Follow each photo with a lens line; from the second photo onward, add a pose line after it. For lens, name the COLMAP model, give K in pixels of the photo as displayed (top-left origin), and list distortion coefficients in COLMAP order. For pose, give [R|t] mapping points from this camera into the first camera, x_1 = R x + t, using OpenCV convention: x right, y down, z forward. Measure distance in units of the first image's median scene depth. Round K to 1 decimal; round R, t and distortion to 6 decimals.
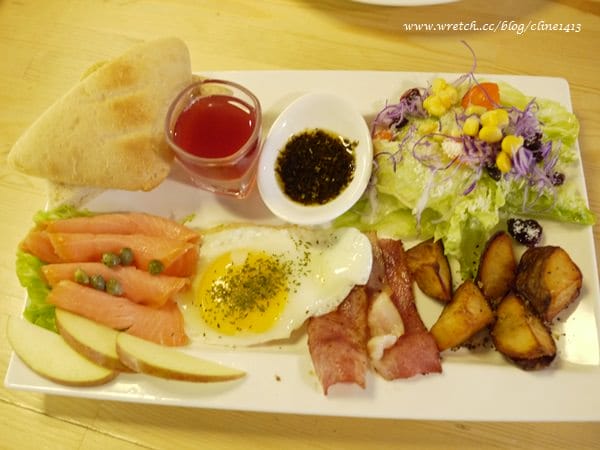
lens RADIAL K [[703.0, 0, 300.0], [0, 703.0, 225.0], [0, 0, 1]] dist [-0.005164, 0.015876]
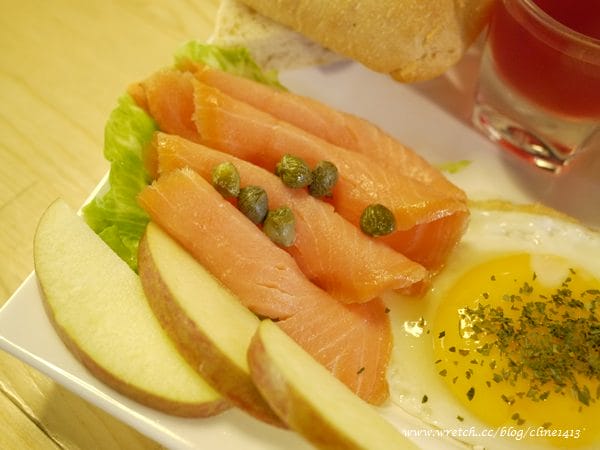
lens RADIAL K [[703.0, 0, 300.0], [0, 703.0, 225.0], [0, 0, 1]] dist [-0.005164, 0.015876]
pose [[0.922731, 0.368992, -0.111411, -0.197577], [-0.379014, 0.921186, -0.088119, 0.121919], [0.070115, 0.123537, 0.989860, 0.529918]]
